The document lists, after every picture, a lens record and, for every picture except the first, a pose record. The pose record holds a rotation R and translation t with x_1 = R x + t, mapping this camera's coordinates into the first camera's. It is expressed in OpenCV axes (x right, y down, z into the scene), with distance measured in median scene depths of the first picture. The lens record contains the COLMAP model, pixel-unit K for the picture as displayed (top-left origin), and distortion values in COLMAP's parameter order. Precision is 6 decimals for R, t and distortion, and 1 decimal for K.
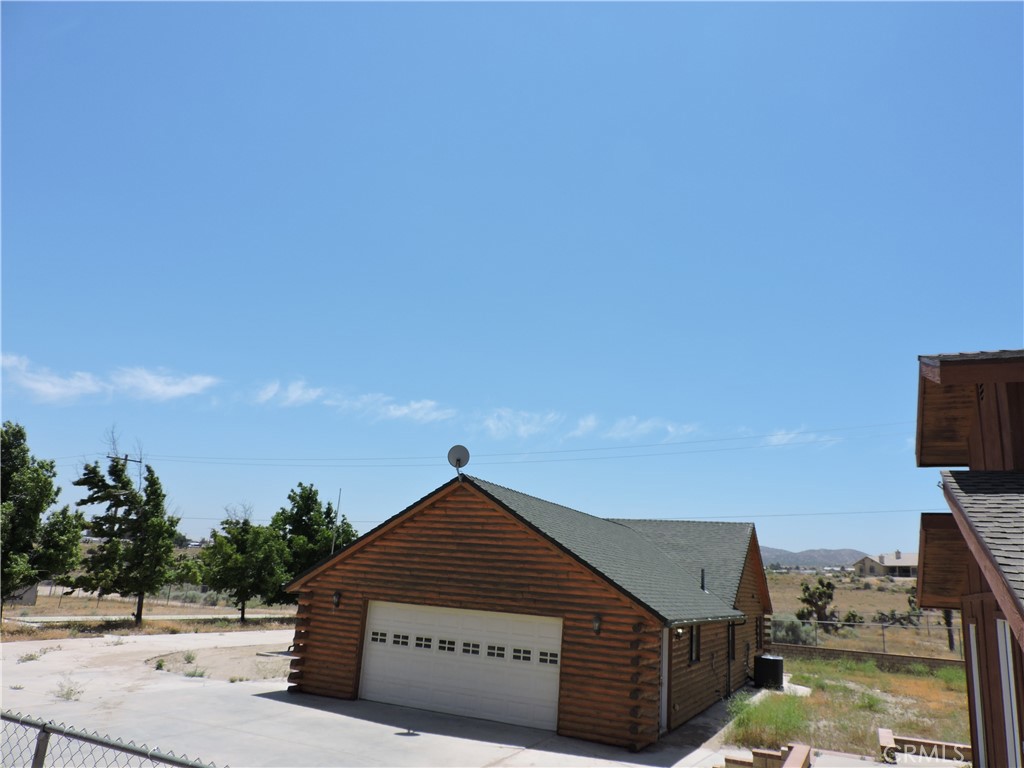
lens RADIAL K [[733.6, 0, 515.2], [0, 733.6, 388.9], [0, 0, 1]] dist [-0.016250, 0.004221]
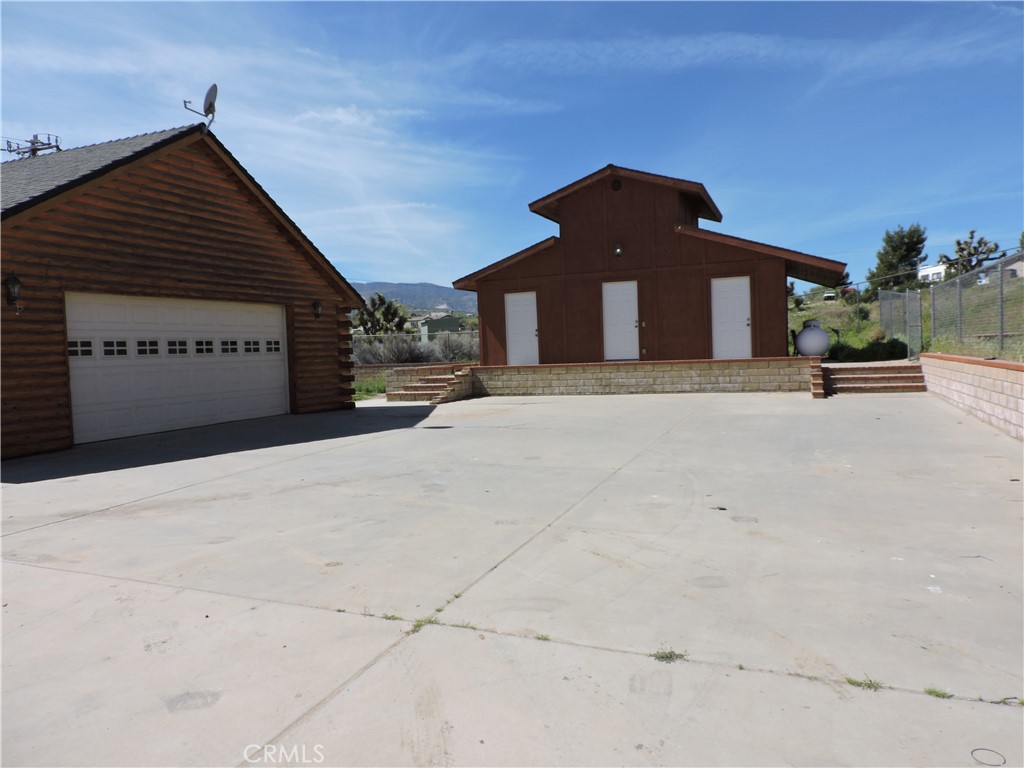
lens RADIAL K [[733.6, 0, 515.2], [0, 733.6, 388.9], [0, 0, 1]] dist [-0.016250, 0.004221]
pose [[-0.081585, -0.126020, 0.988667, -0.866151], [-0.237087, 0.965953, 0.103560, 0.224755], [-0.968057, -0.225951, -0.108685, 0.715895]]
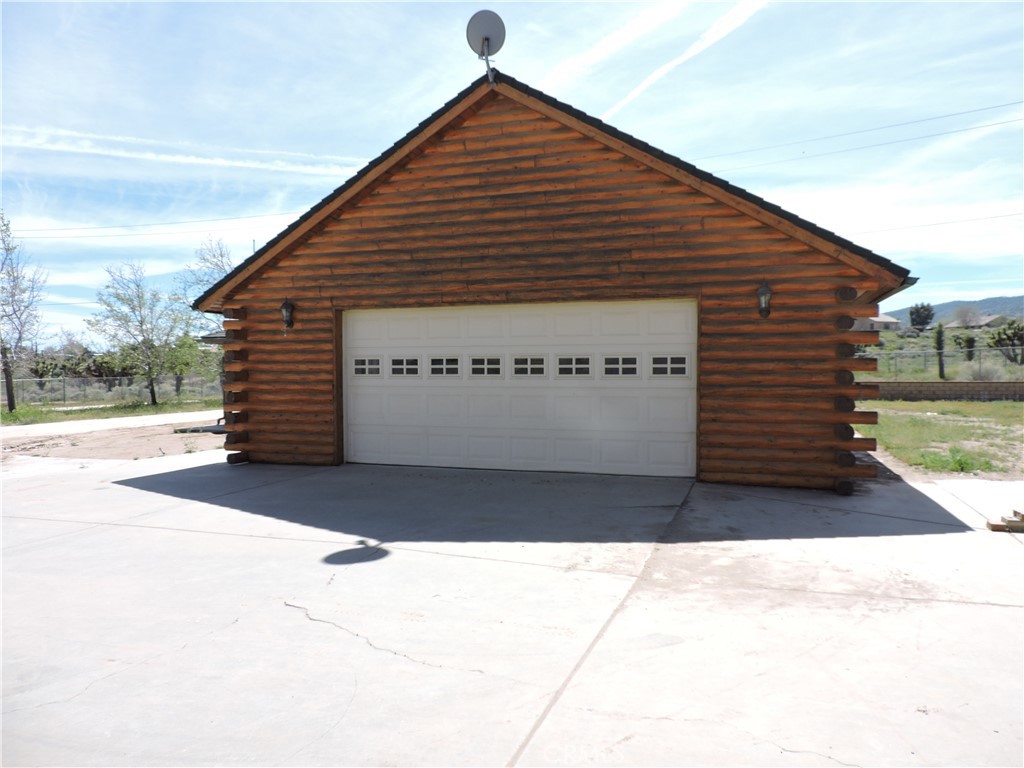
lens RADIAL K [[733.6, 0, 515.2], [0, 733.6, 388.9], [0, 0, 1]] dist [-0.016250, 0.004221]
pose [[0.991666, -0.073021, 0.106145, -0.132706], [0.040977, 0.959855, 0.277486, 0.195994], [-0.122146, -0.270824, 0.954848, 0.400364]]
